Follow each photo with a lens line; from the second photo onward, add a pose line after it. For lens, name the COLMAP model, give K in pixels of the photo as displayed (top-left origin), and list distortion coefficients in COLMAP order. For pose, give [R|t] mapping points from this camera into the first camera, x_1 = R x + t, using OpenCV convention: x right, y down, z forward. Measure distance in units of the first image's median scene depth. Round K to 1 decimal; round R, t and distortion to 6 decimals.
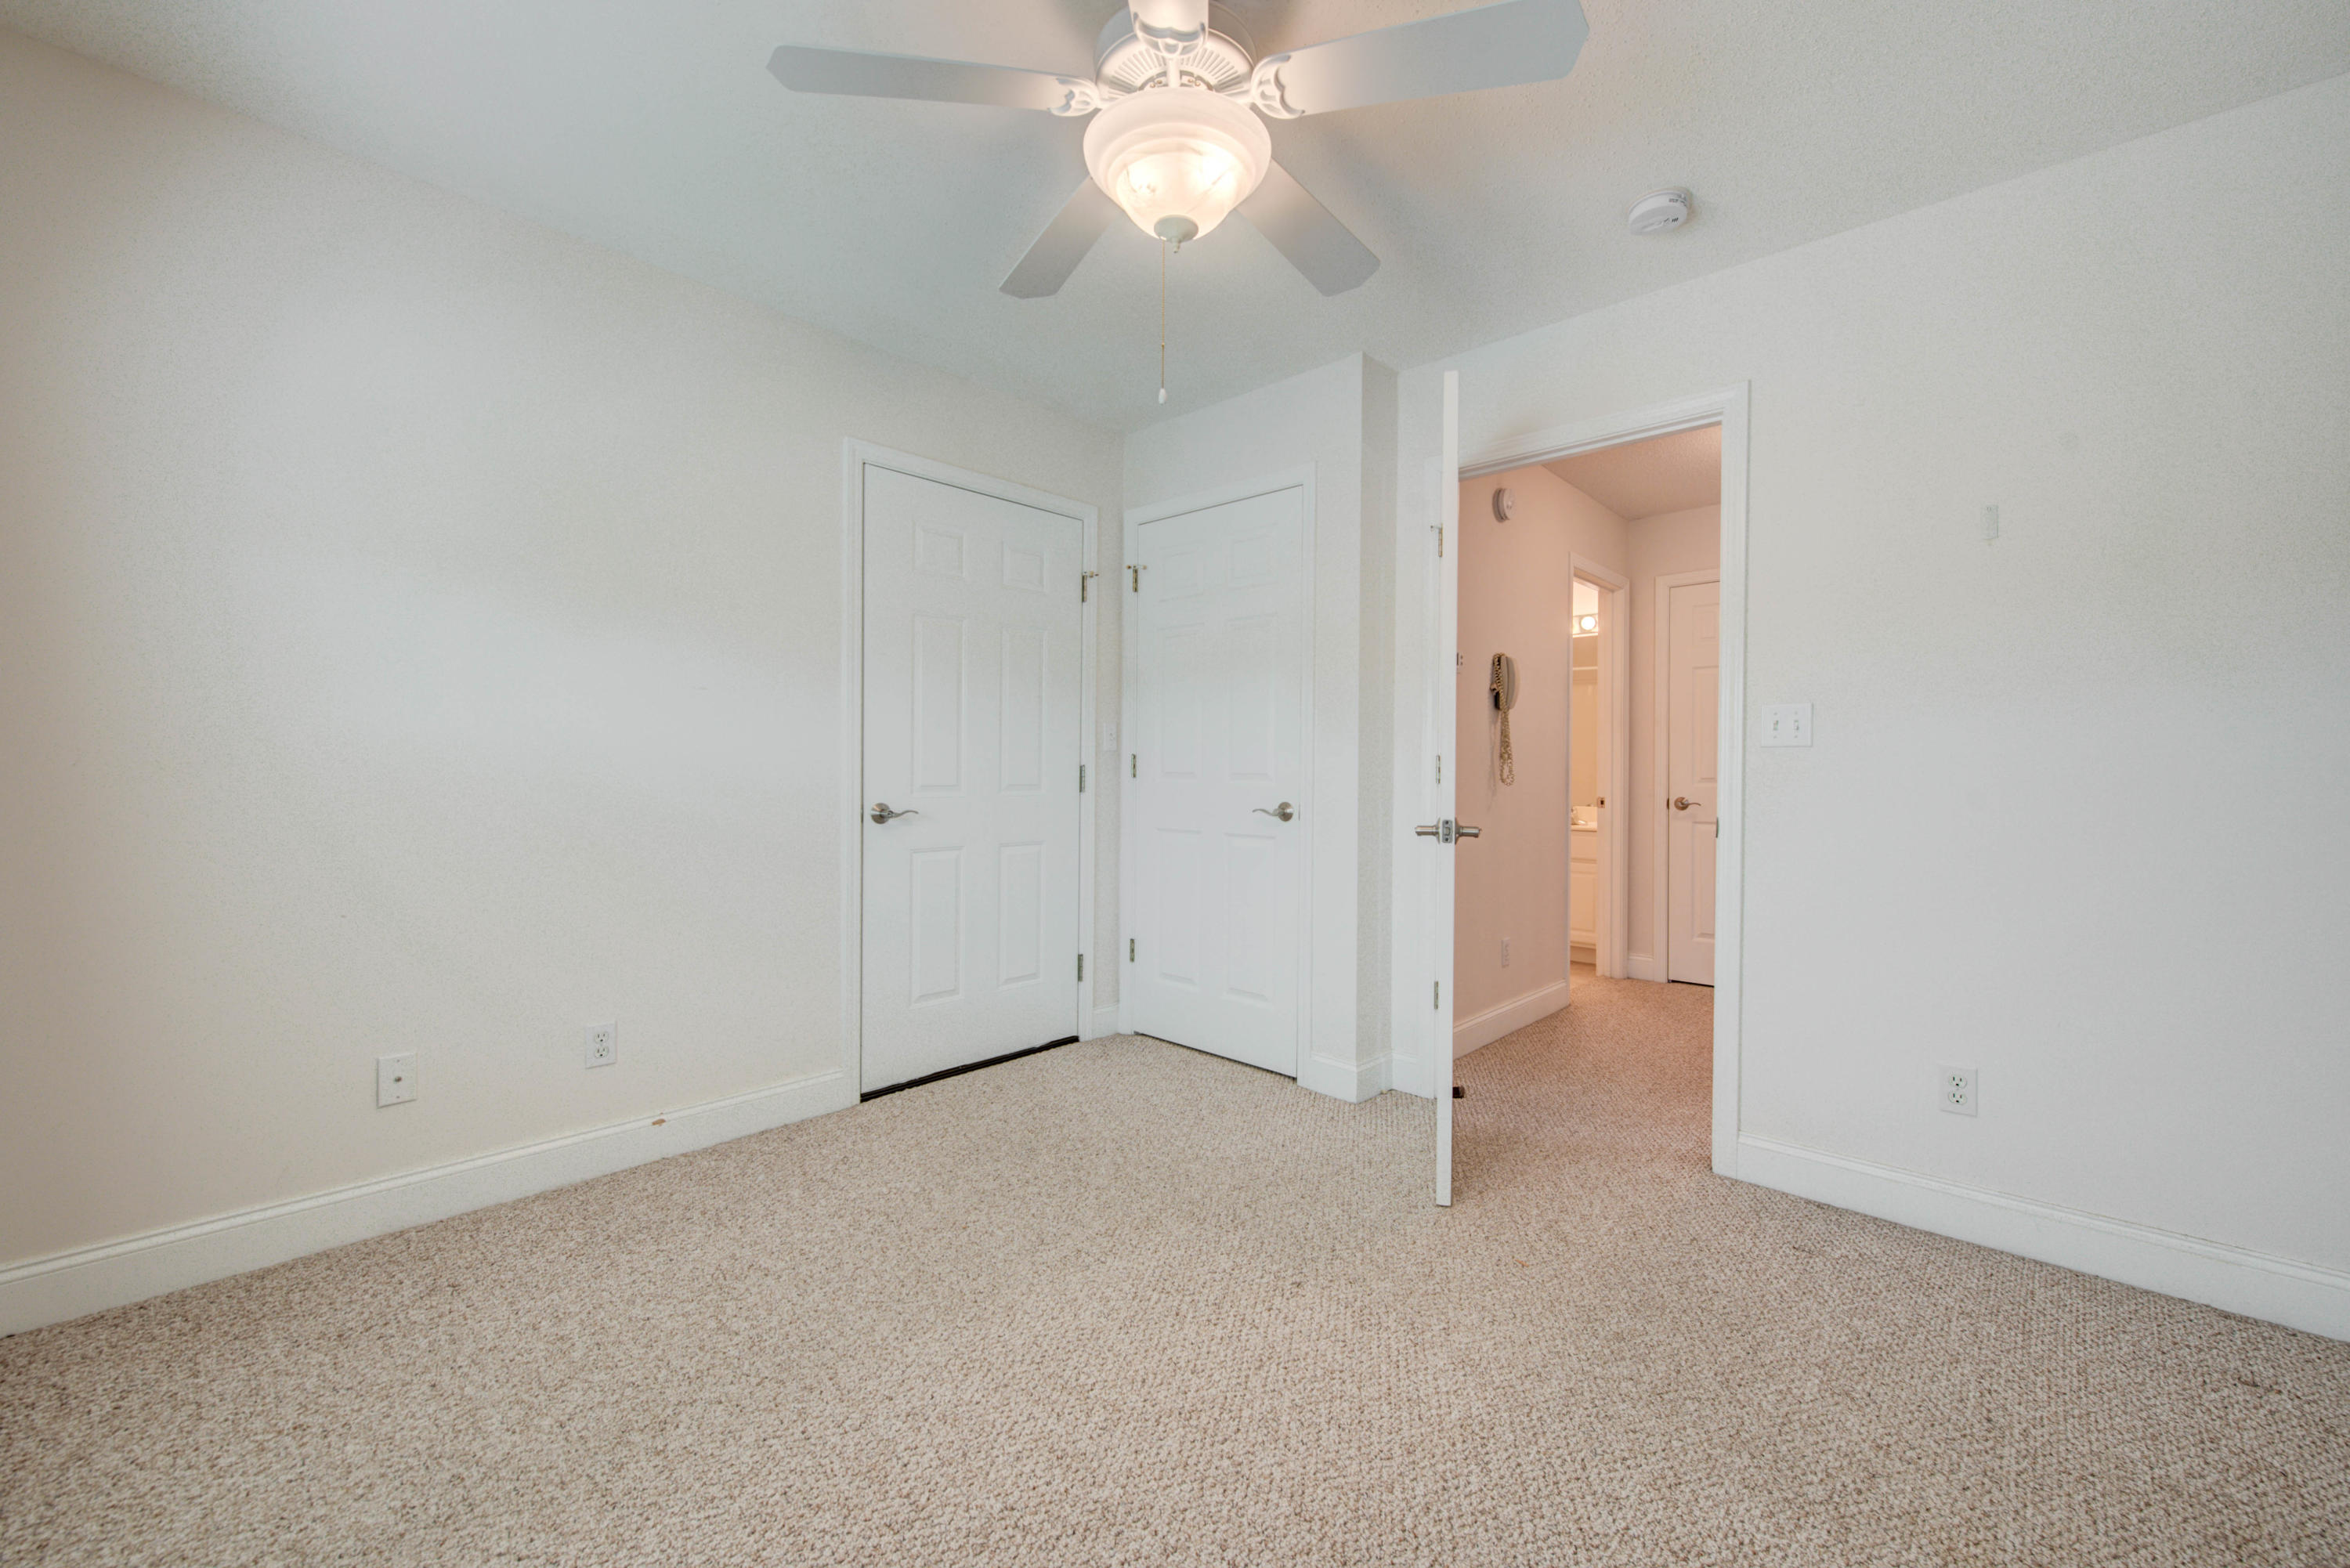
lens RADIAL K [[938.9, 0, 1187.0], [0, 938.9, 780.3], [0, 0, 1]] dist [-0.000315, -0.000738]
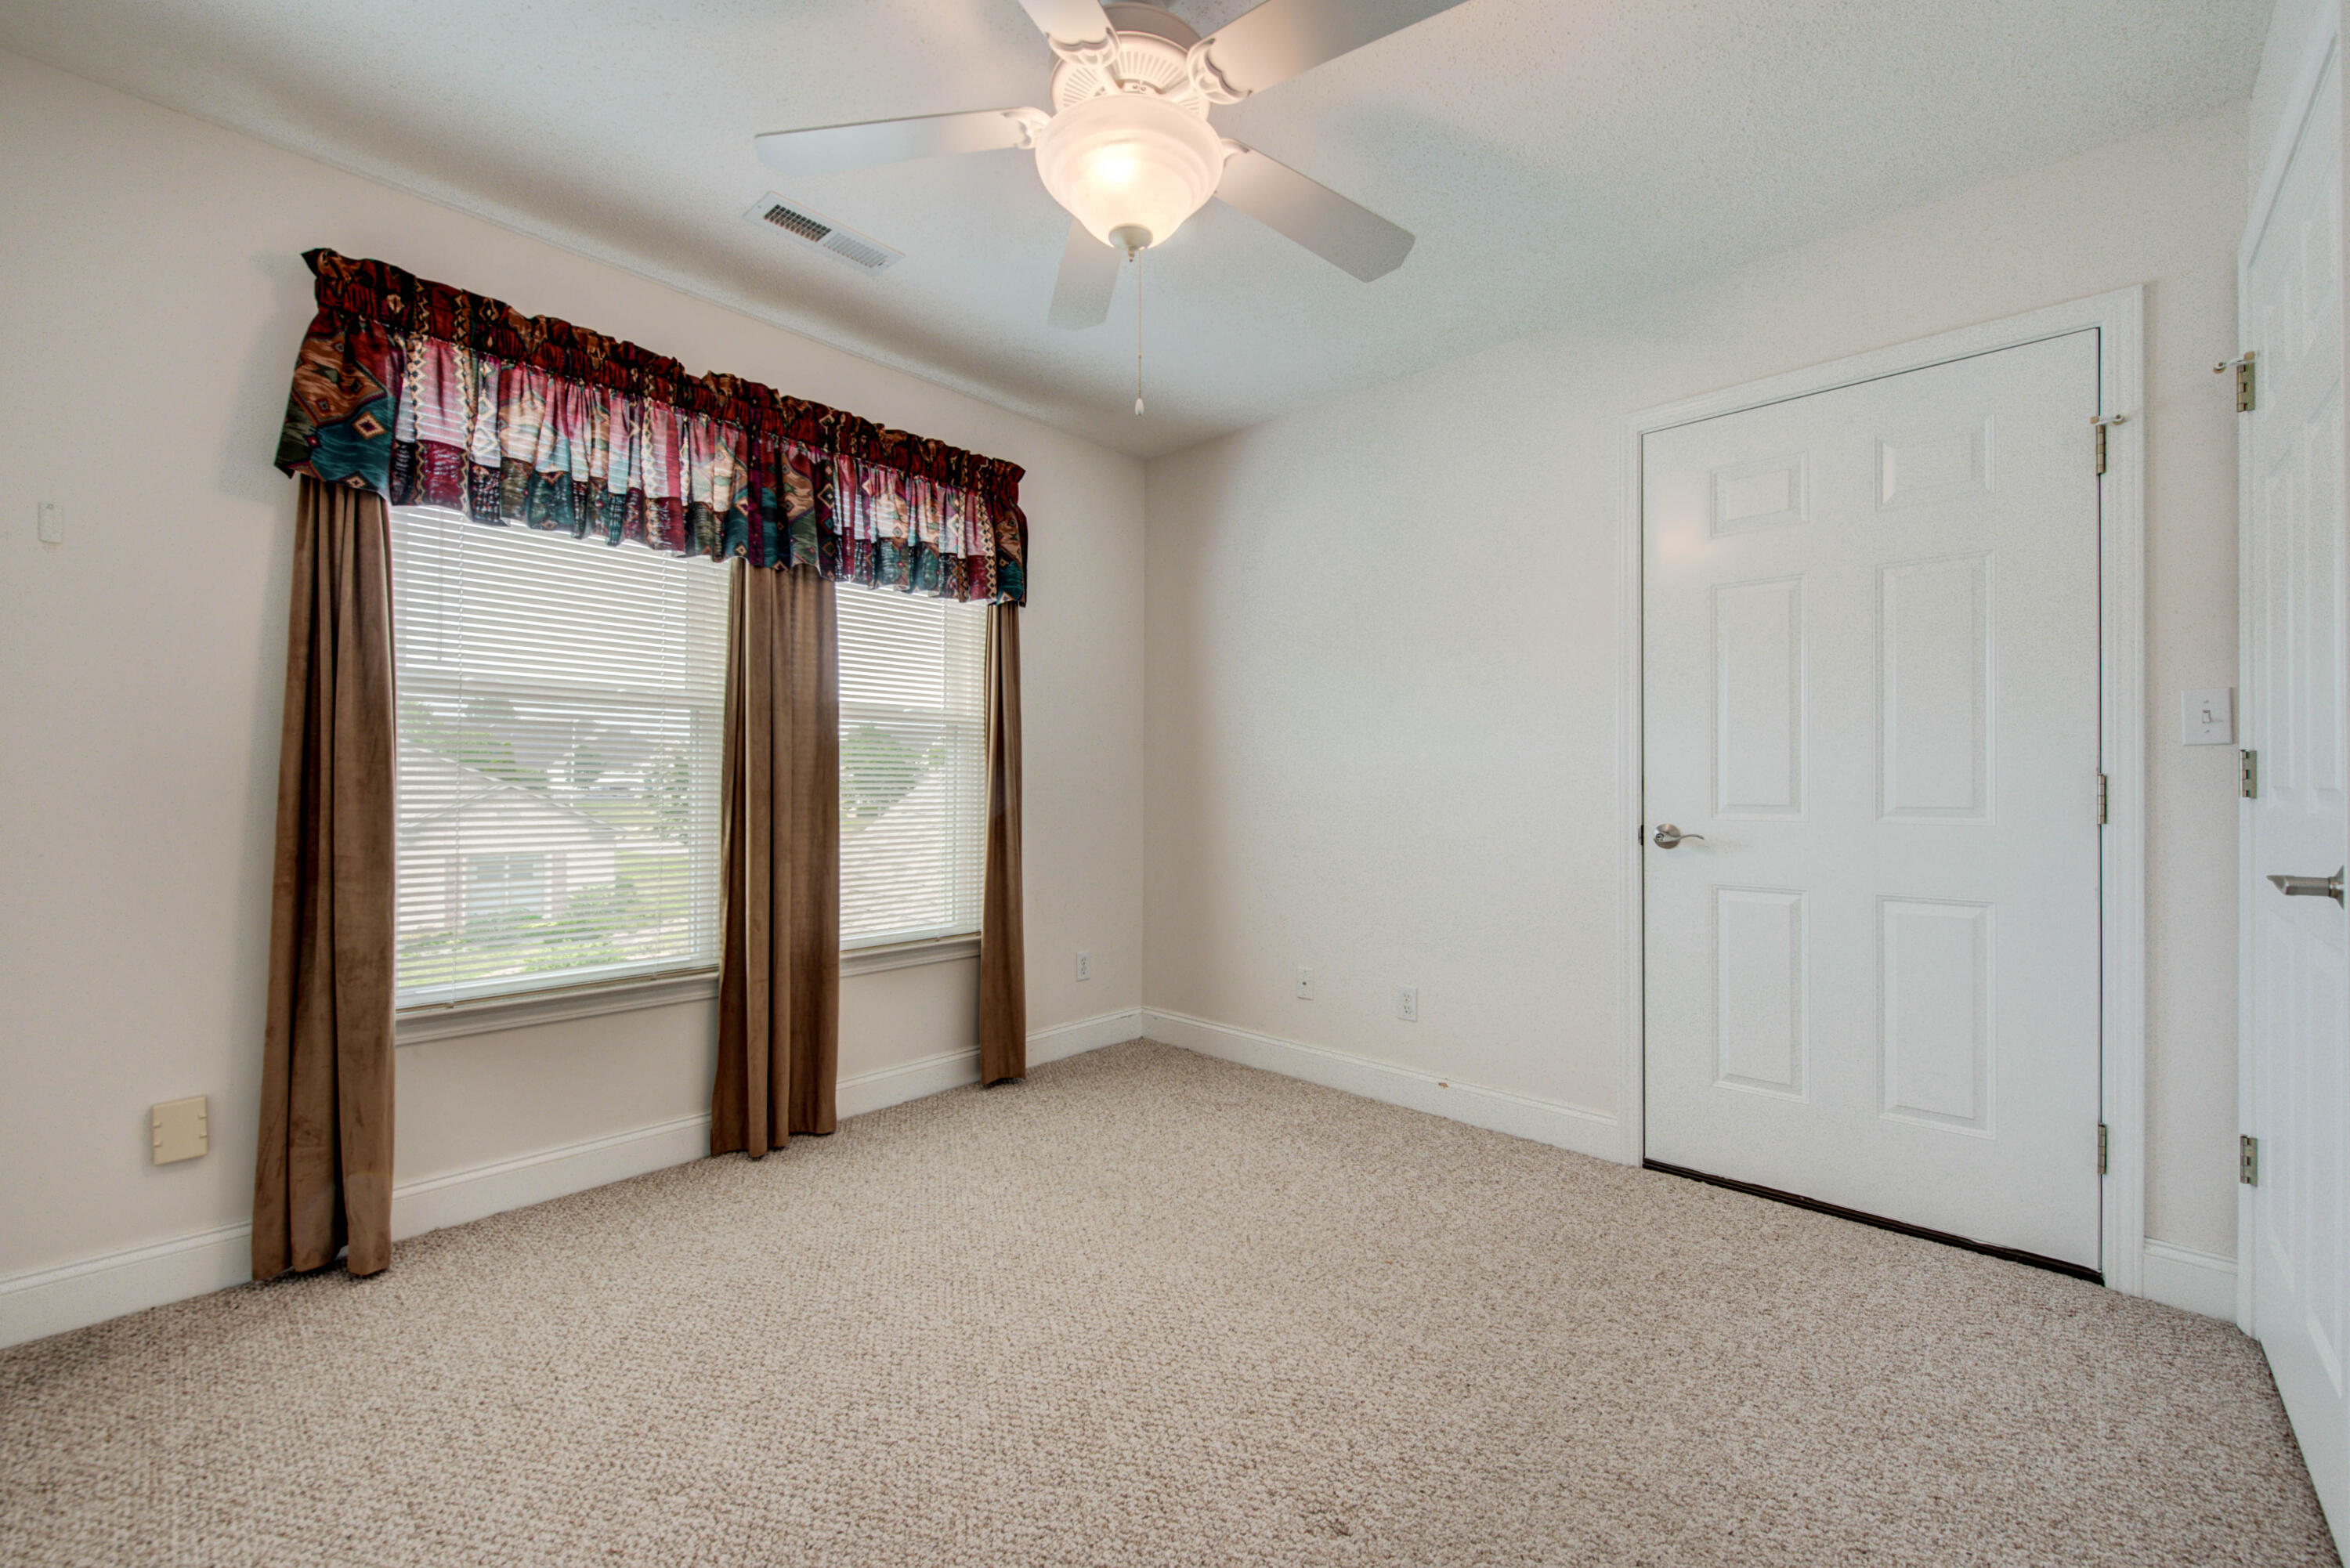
lens RADIAL K [[938.9, 0, 1187.0], [0, 938.9, 780.3], [0, 0, 1]] dist [-0.000315, -0.000738]
pose [[0.001914, -0.011738, -0.999929, 0.553654], [-0.014600, 0.999824, -0.011765, 0.001585], [0.999892, 0.014621, 0.001742, 0.604763]]
